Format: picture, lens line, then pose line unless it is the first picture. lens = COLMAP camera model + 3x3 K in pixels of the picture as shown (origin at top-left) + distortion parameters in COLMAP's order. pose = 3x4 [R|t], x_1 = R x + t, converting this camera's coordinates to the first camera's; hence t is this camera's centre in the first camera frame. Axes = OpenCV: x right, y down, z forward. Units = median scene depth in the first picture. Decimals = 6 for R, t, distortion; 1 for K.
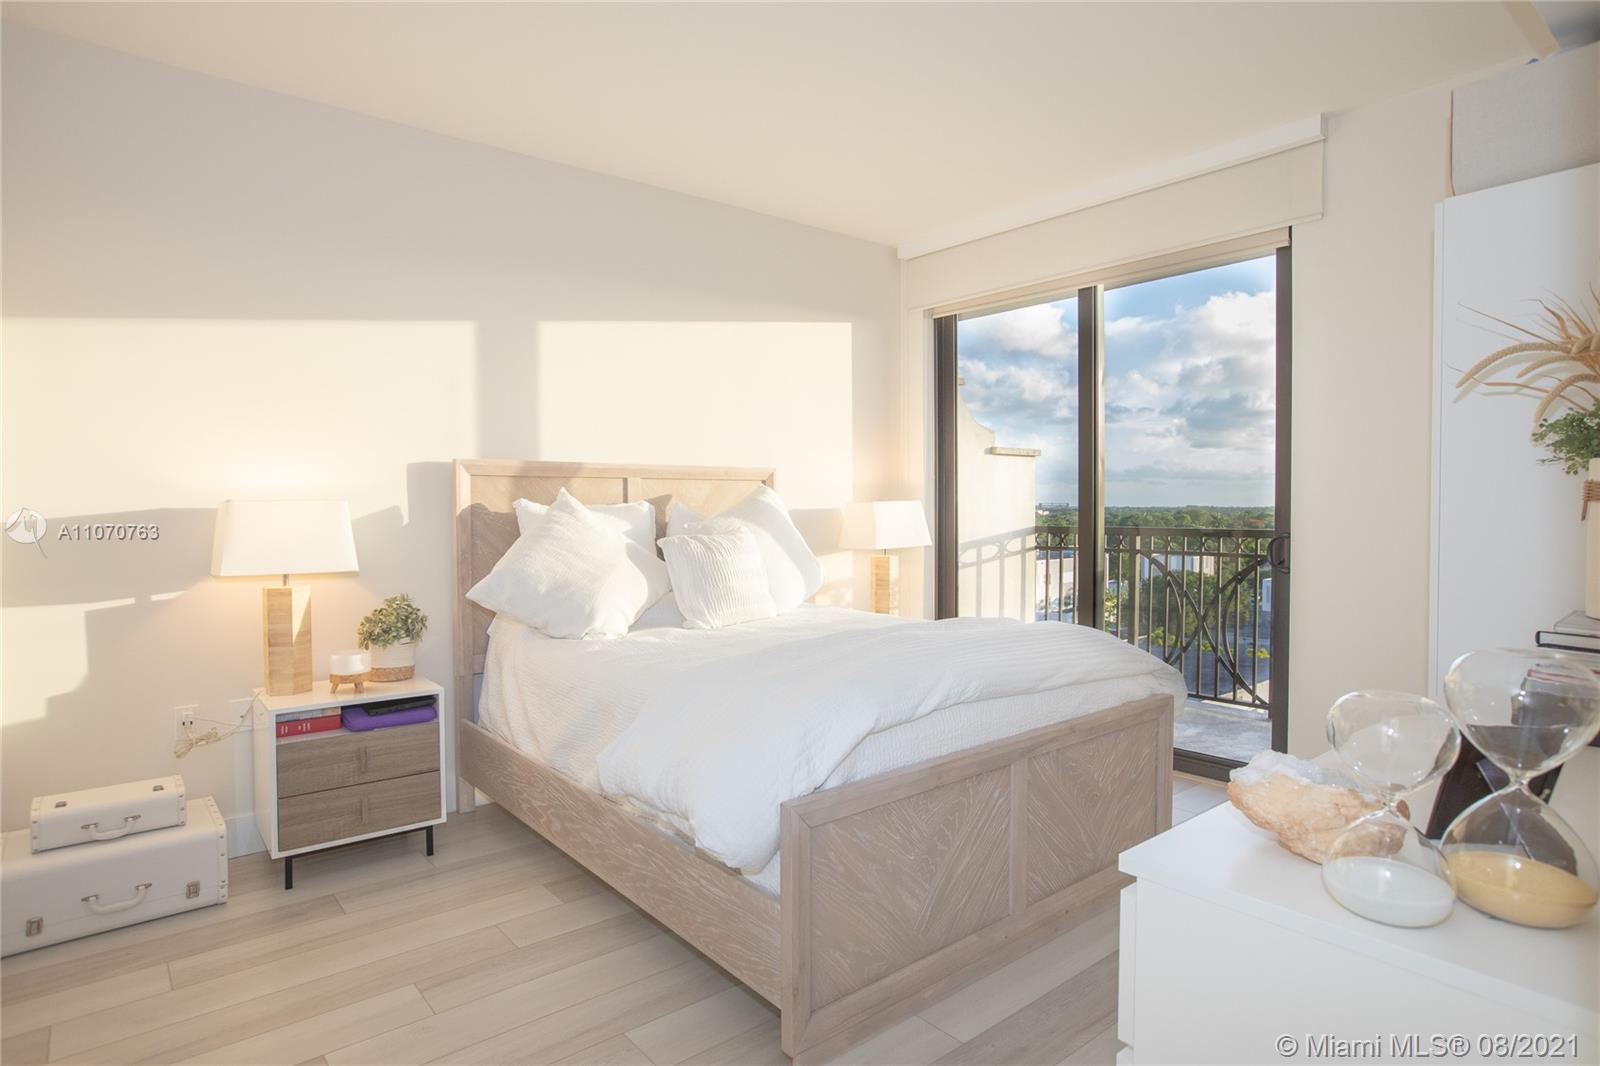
lens RADIAL K [[895.4, 0, 802.9], [0, 895.4, 522.3], [0, 0, 1]] dist [-0.023752, -0.000260]
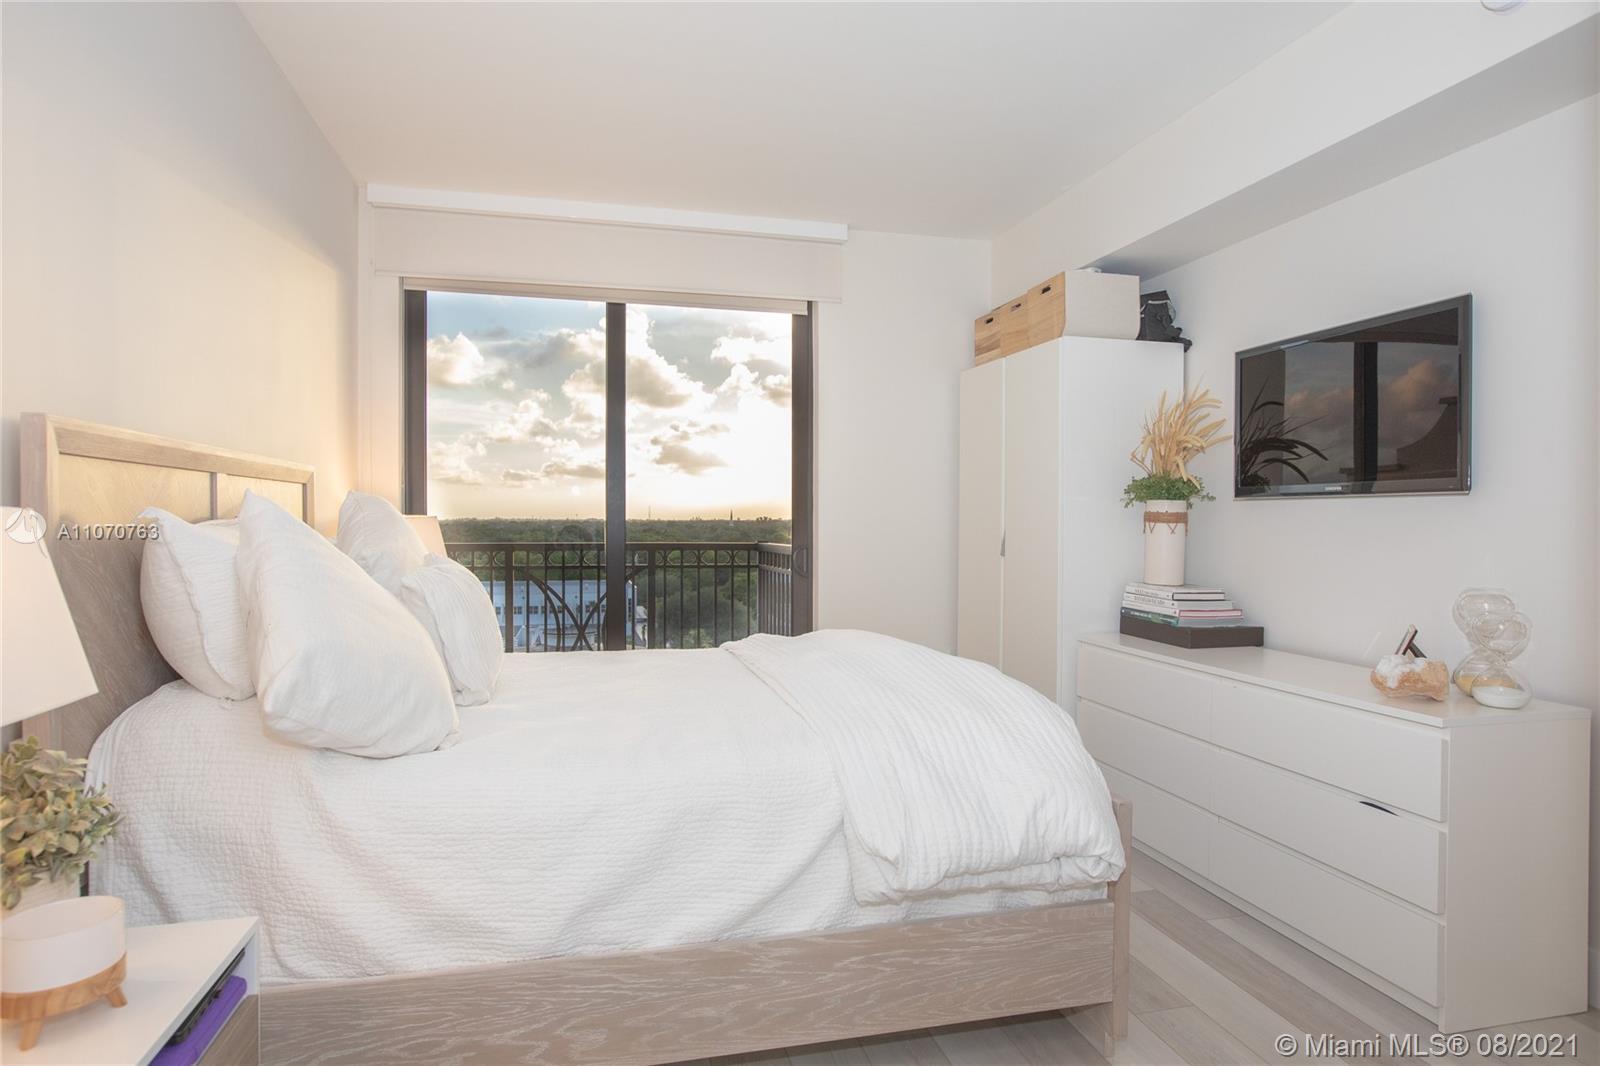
lens RADIAL K [[895.4, 0, 802.0], [0, 895.4, 536.8], [0, 0, 1]] dist [-0.023752, -0.000260]
pose [[0.421469, -0.015152, 0.906716, -0.863847], [0.018203, 0.999800, 0.008246, -0.010497], [-0.906660, 0.013029, 0.421660, 0.683411]]
